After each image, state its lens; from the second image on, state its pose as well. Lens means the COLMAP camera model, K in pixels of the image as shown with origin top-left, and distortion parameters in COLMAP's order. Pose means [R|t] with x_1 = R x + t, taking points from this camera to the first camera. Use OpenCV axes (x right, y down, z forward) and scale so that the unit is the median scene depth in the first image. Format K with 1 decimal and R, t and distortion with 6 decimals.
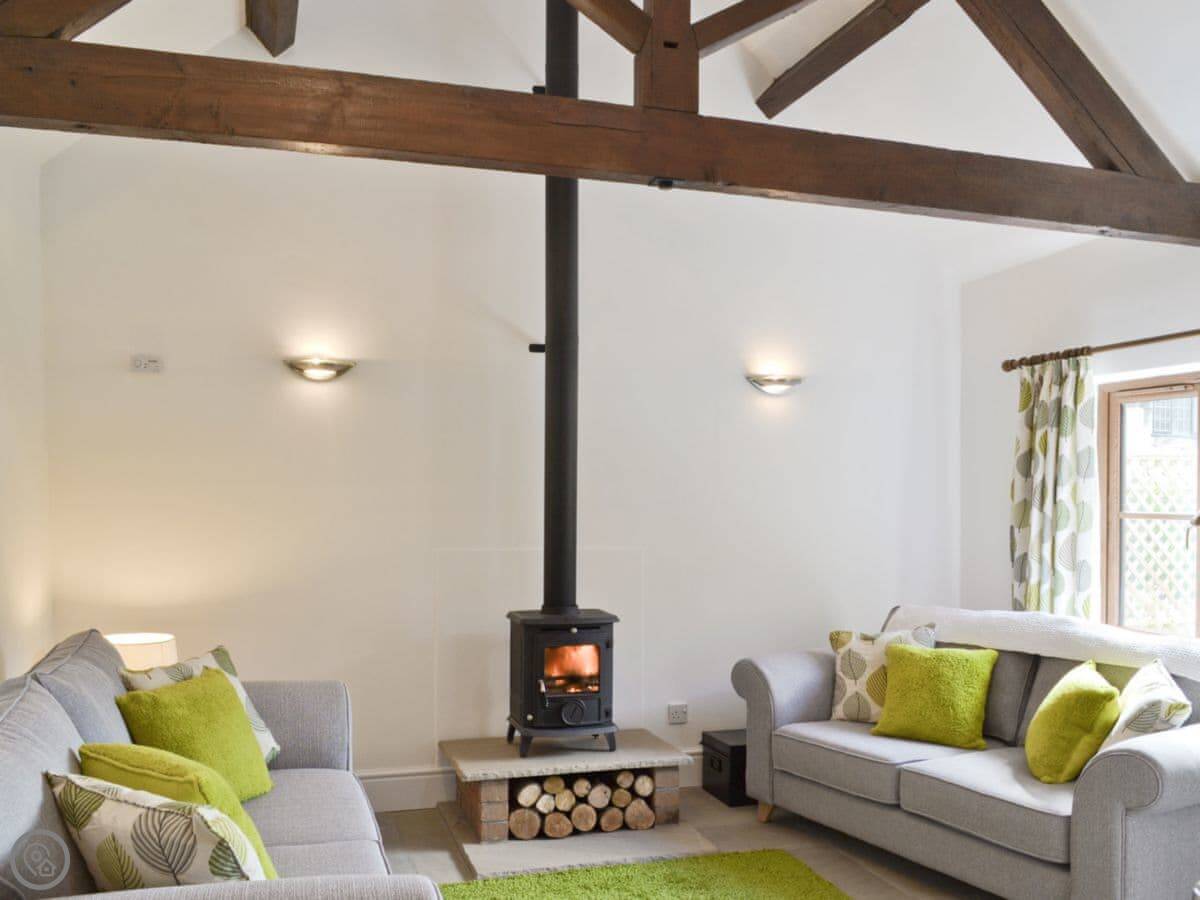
lens RADIAL K [[1070.4, 0, 600.4], [0, 1070.4, 509.8], [0, 0, 1]] dist [0.002359, 0.005335]
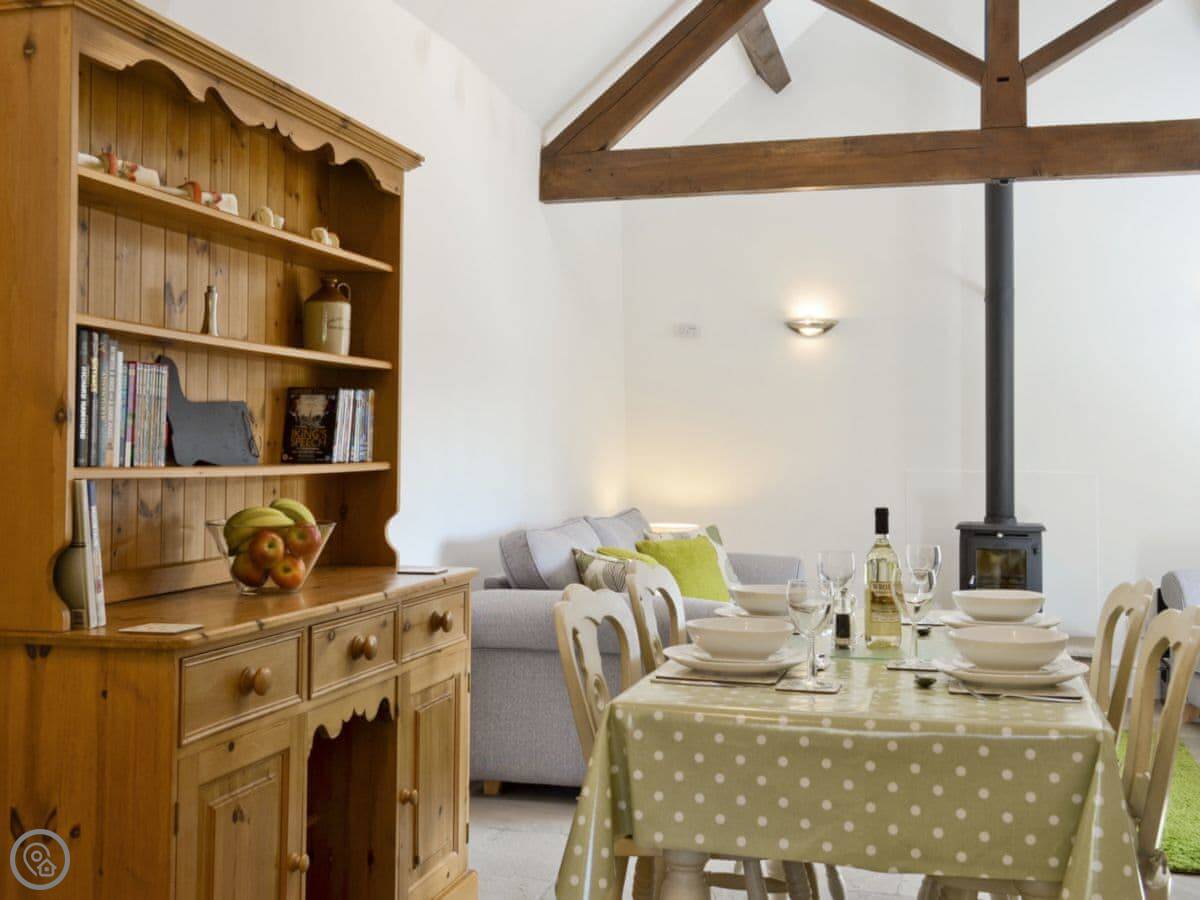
lens RADIAL K [[1101.3, 0, 600.0], [0, 1101.3, 450.0], [0, 0, 1]] dist [-0.004773, -0.006854]
pose [[0.853512, 0.002952, -0.521065, 0.329868], [-0.007241, 0.999955, -0.006195, 0.039529], [0.521023, 0.009061, 0.853495, -0.405234]]
